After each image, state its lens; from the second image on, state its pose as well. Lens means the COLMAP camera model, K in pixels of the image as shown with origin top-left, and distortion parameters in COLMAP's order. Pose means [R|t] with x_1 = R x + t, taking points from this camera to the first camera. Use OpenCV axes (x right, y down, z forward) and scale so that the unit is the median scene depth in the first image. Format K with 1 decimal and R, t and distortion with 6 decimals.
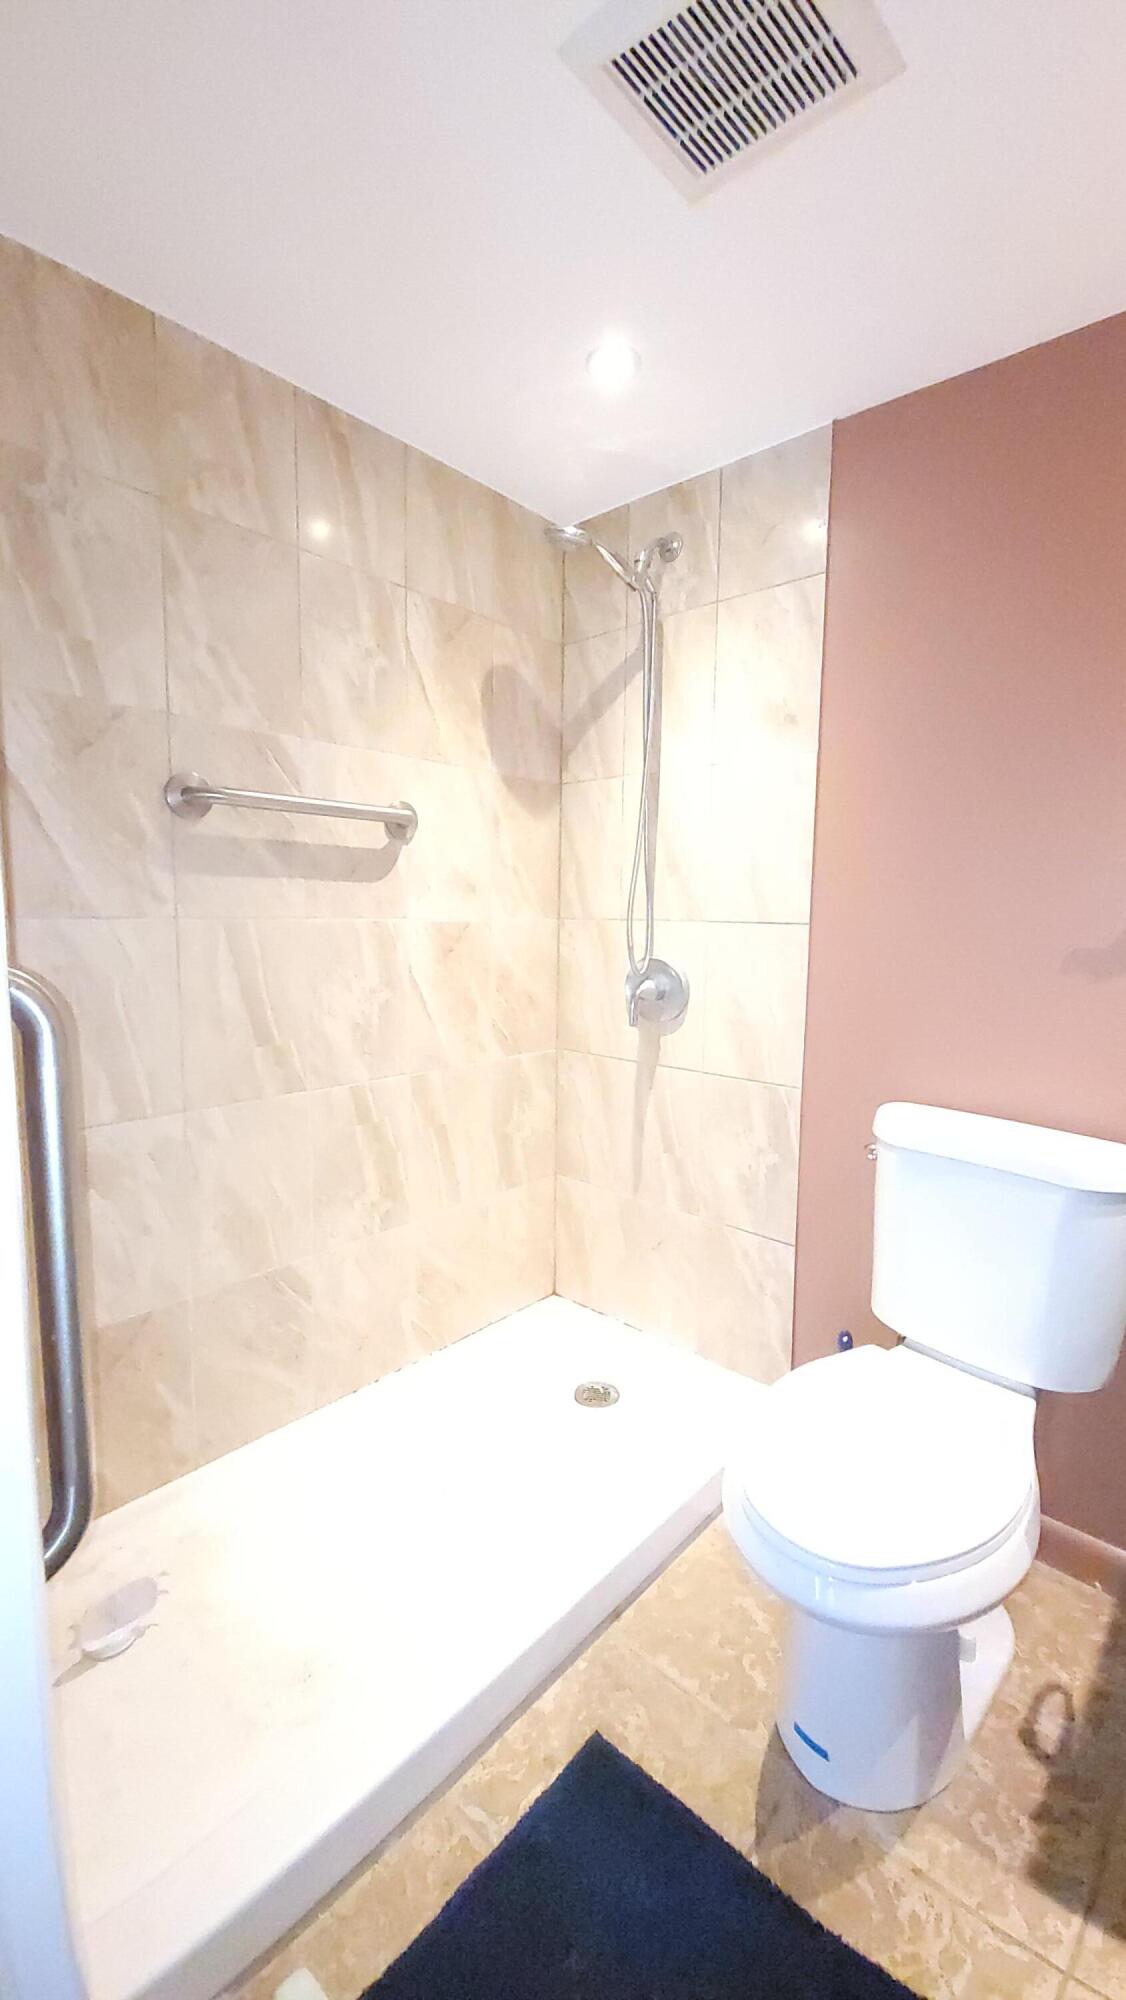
lens RADIAL K [[812.4, 0, 563.0], [0, 812.4, 1000.0], [0, 0, 1]] dist [0.000759, -0.003695]
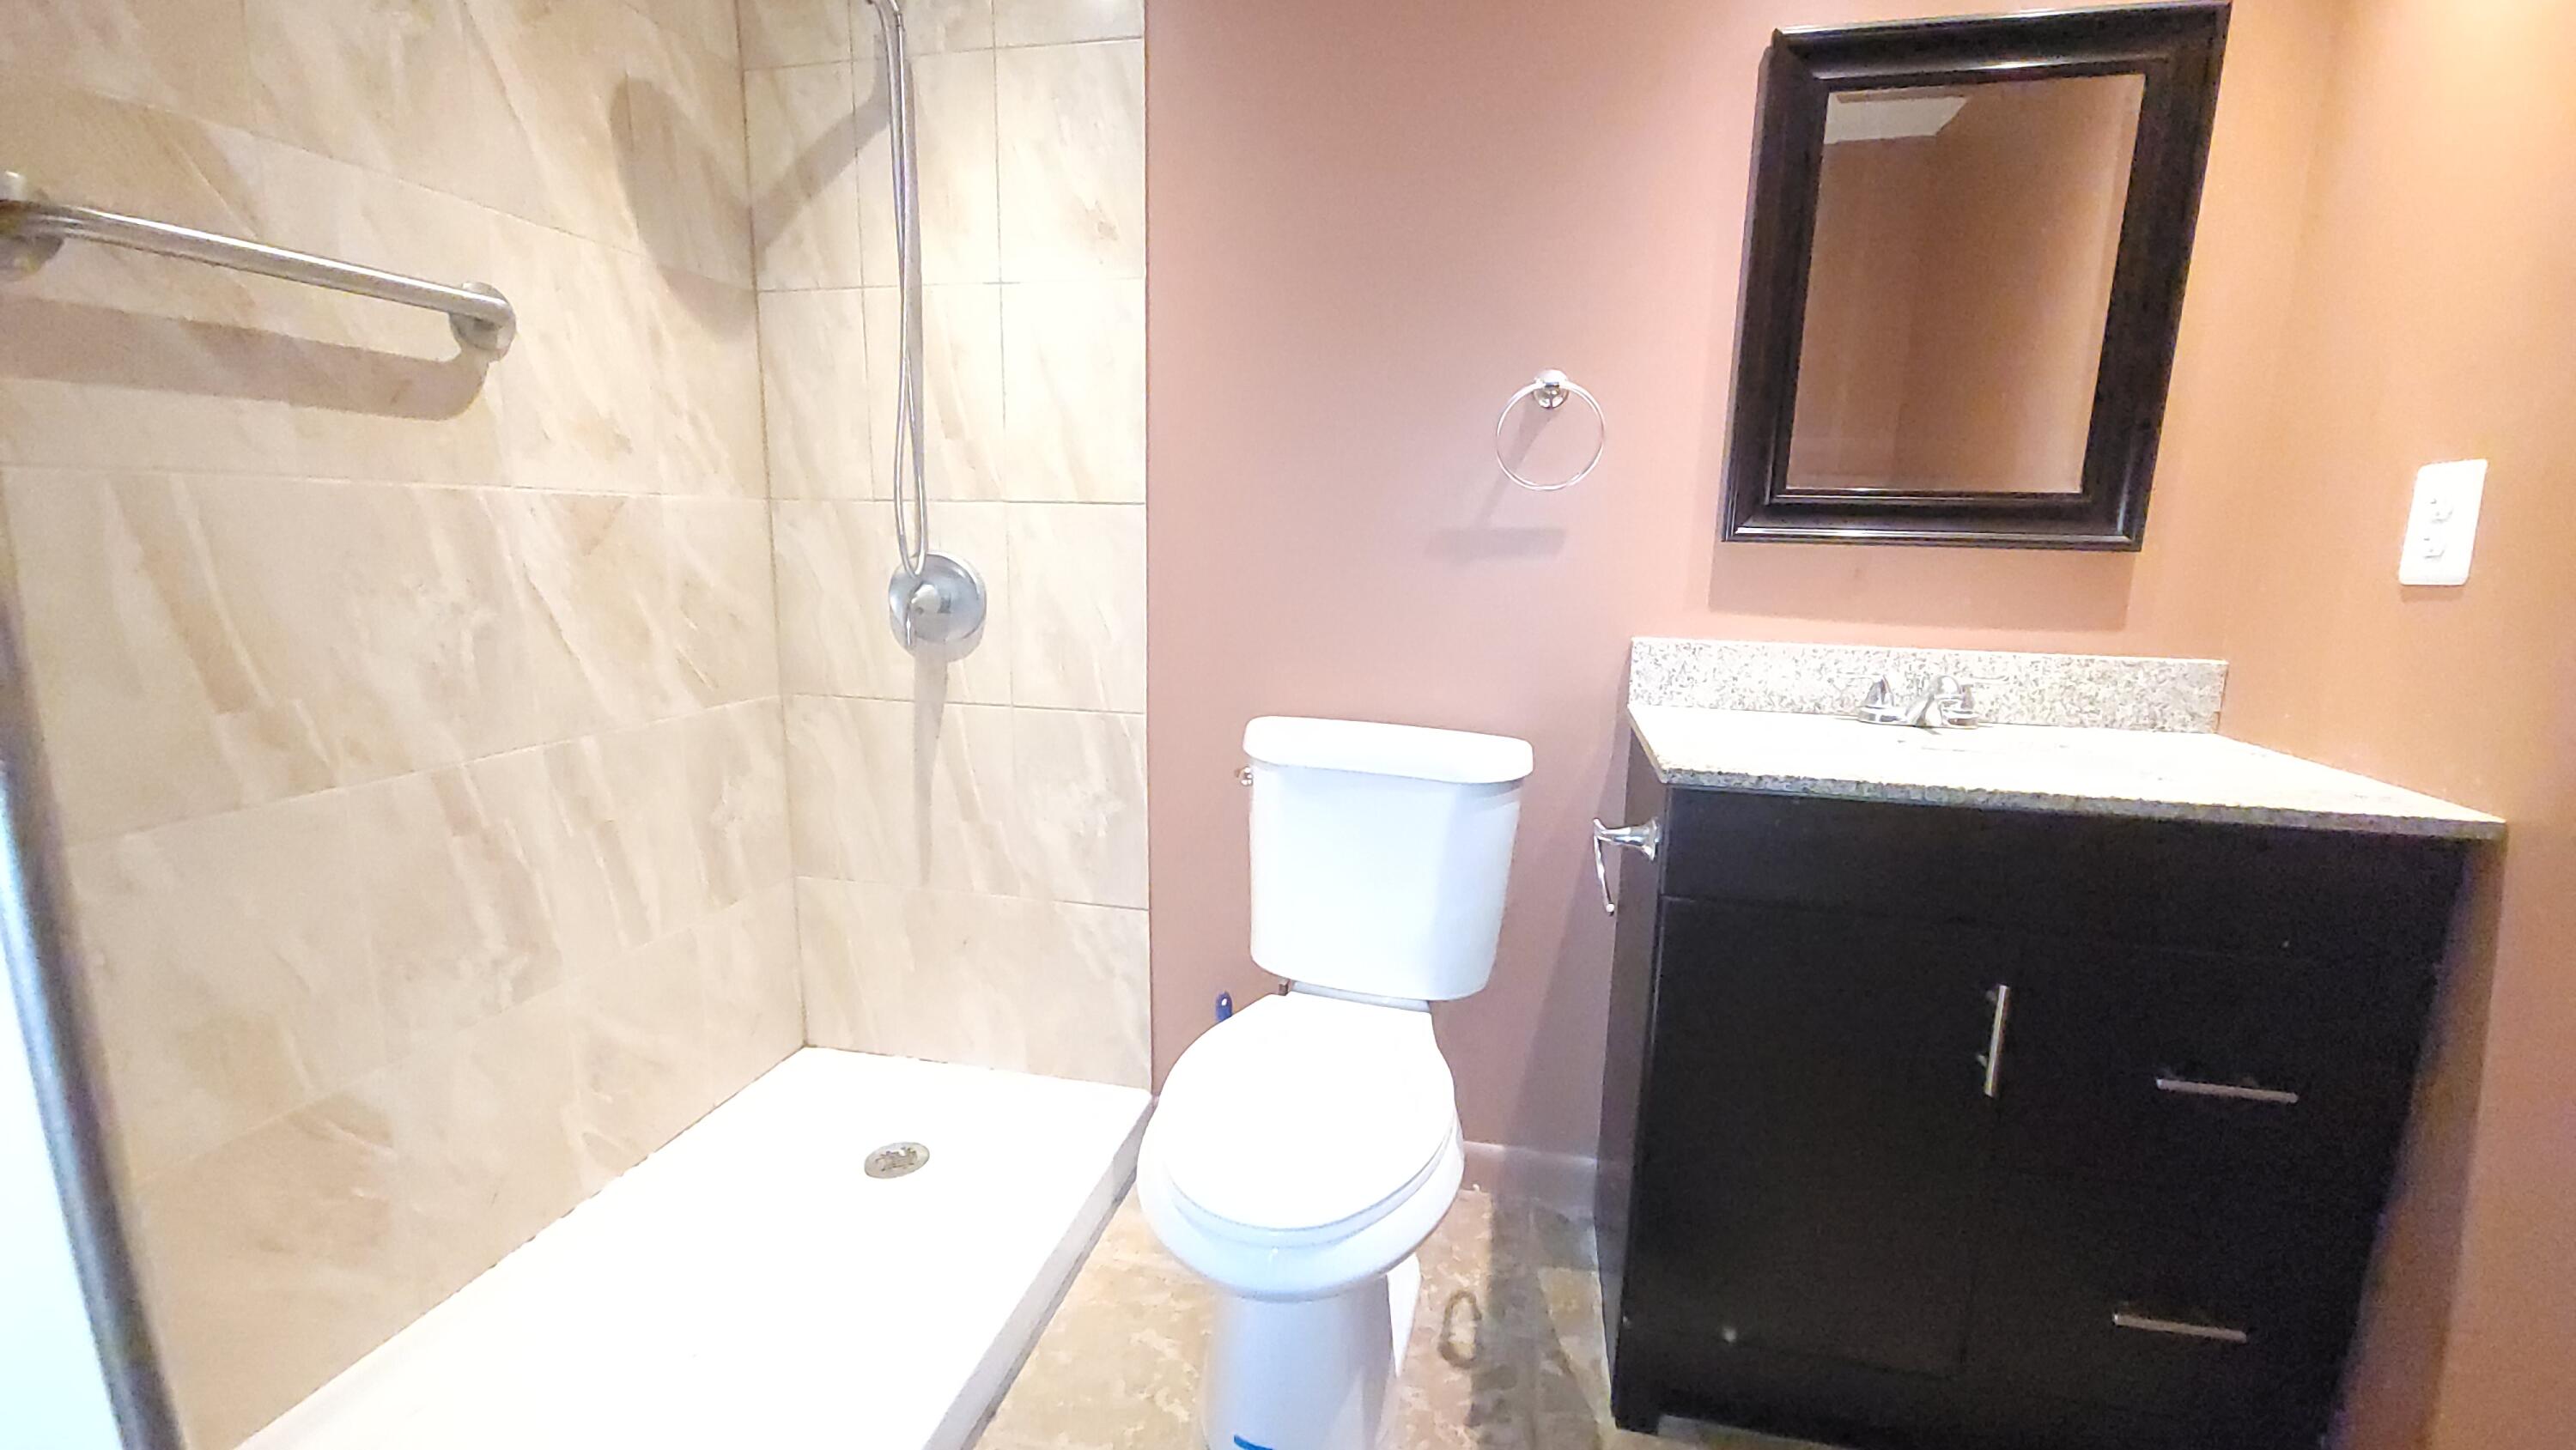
lens RADIAL K [[1046.3, 0, 1284.2], [0, 1046.3, 723.0], [0, 0, 1]] dist [0.000759, -0.003695]
pose [[0.865708, -0.086187, 0.493073, -0.091793], [0.047563, 0.994772, 0.090373, 0.029929], [-0.498284, -0.054784, 0.865282, 0.039875]]
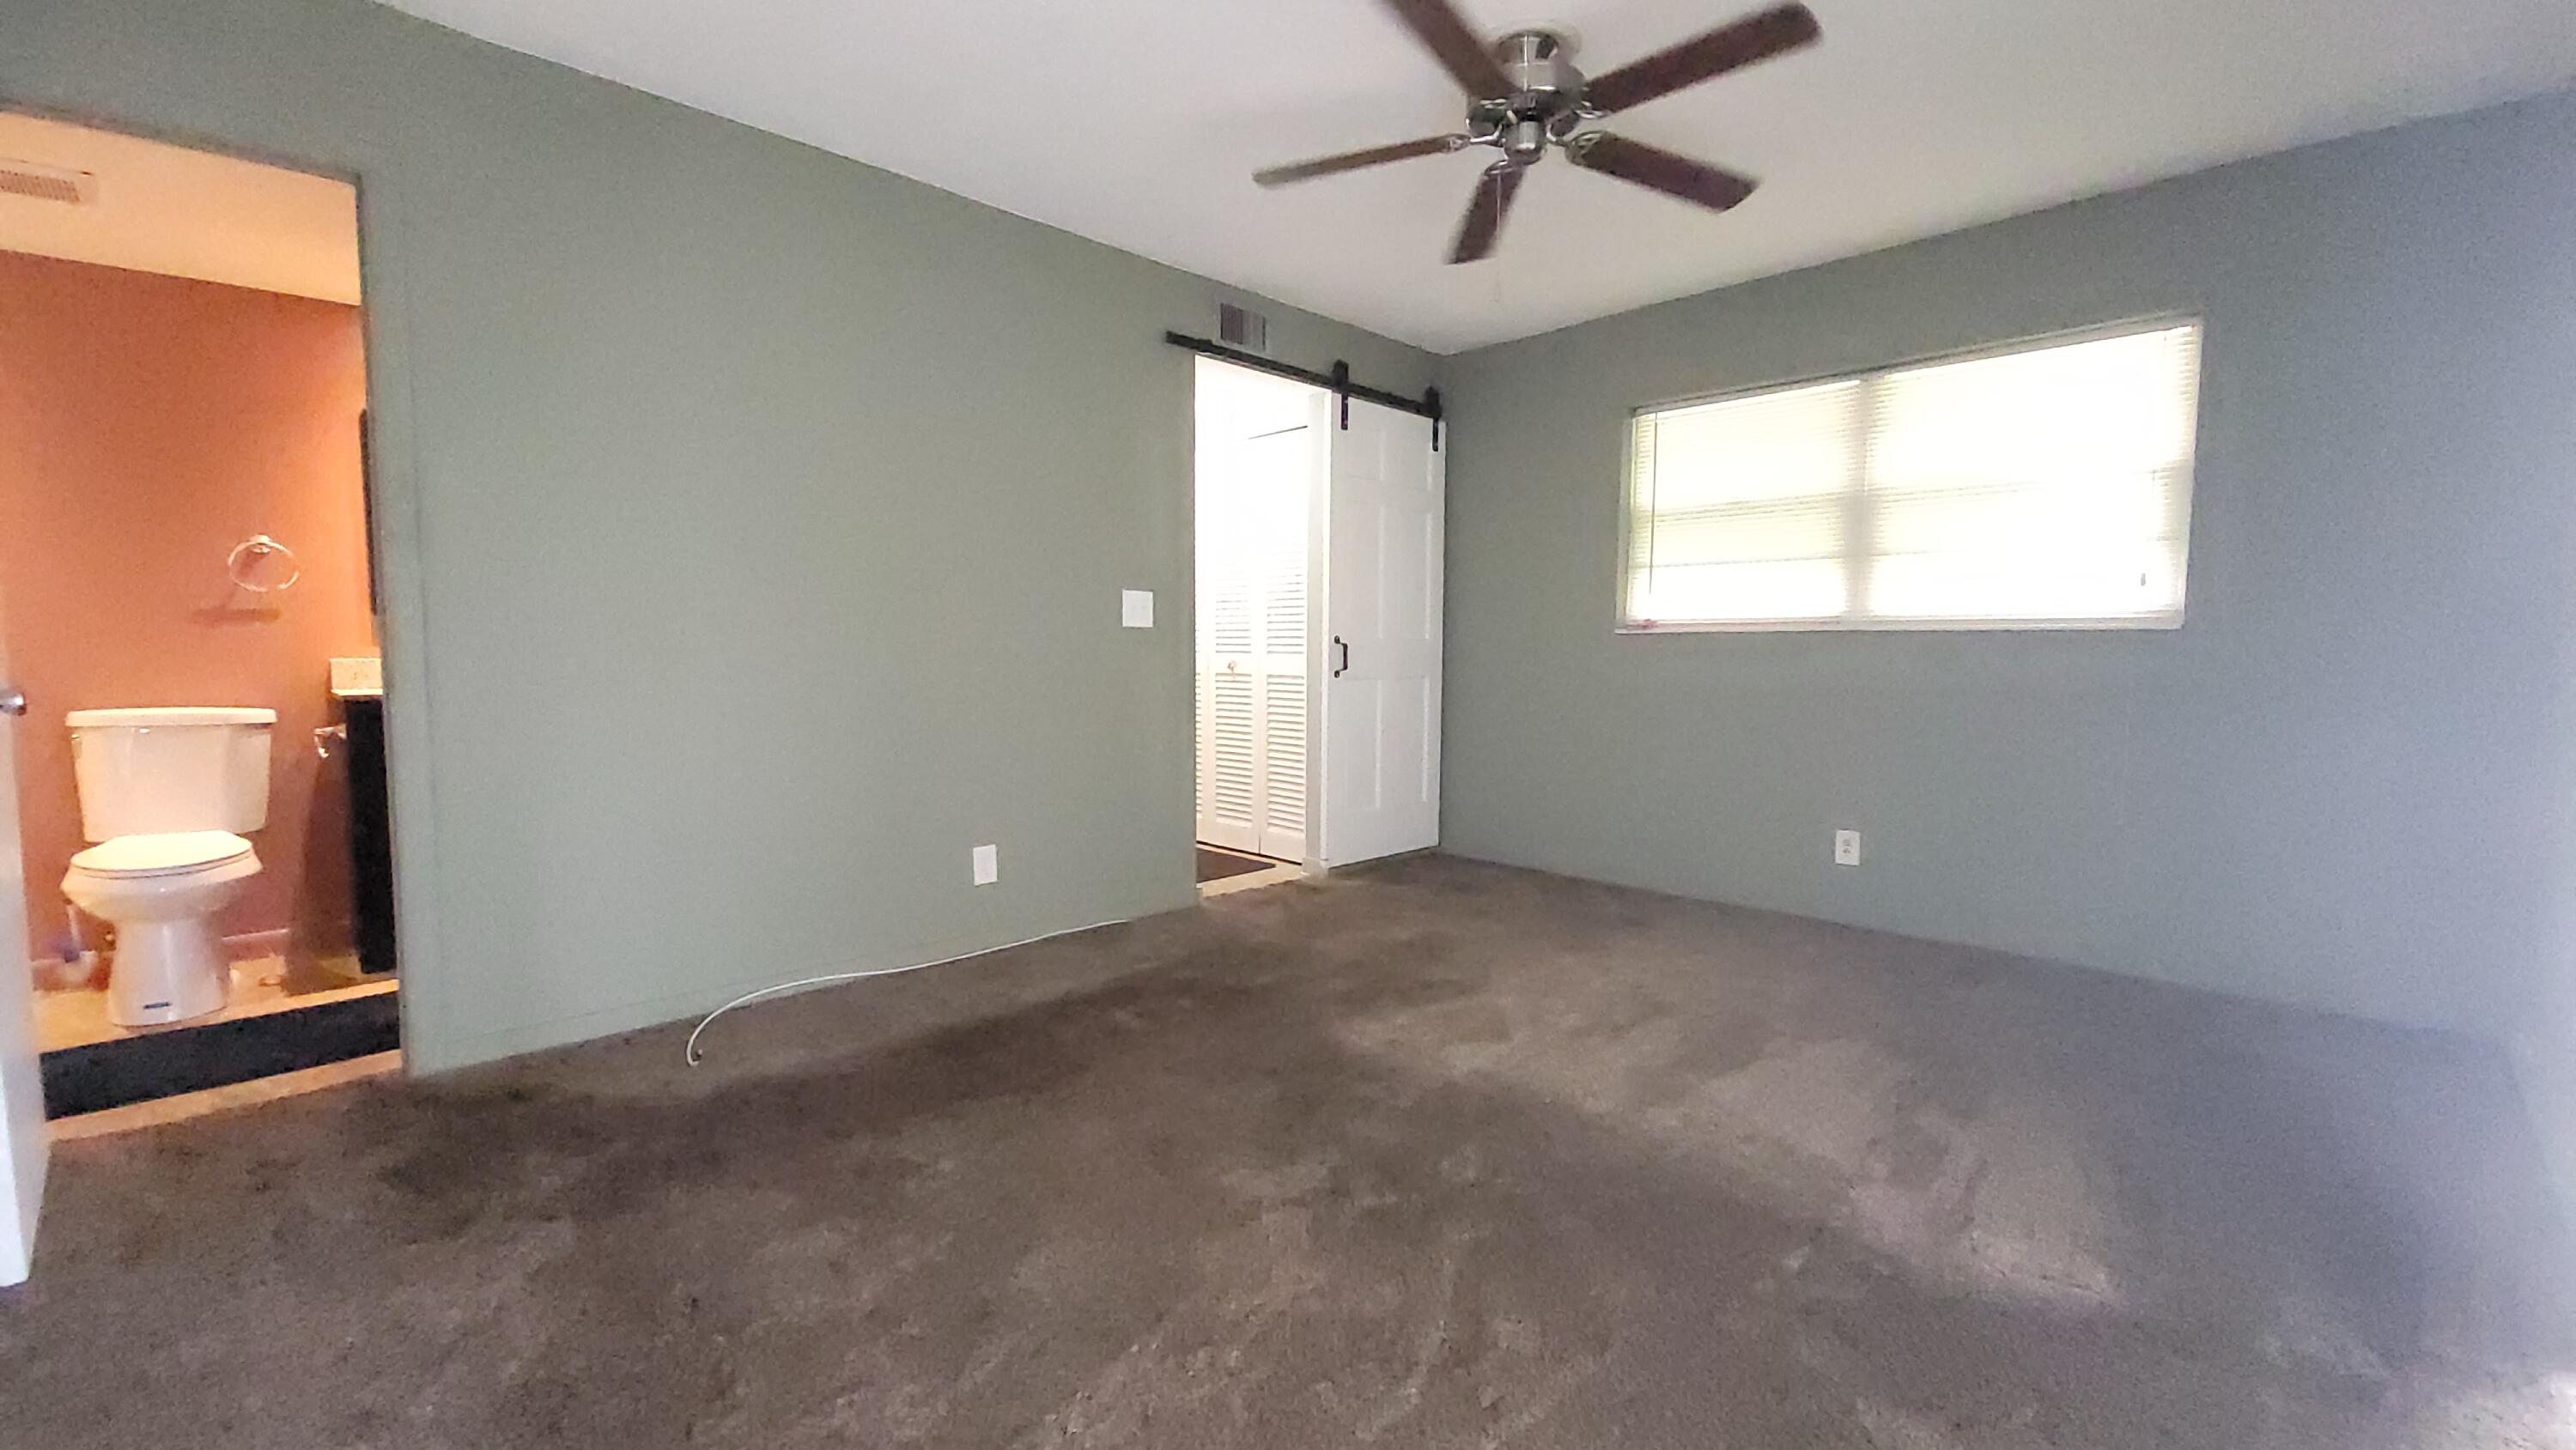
lens RADIAL K [[1046.3, 0, 1284.2], [0, 1046.3, 723.0], [0, 0, 1]] dist [0.000759, -0.003695]
pose [[0.042784, -0.079944, 0.995881, -1.220630], [0.112727, 0.990815, 0.074694, 0.219391], [-0.992704, 0.109067, 0.051403, -1.144884]]
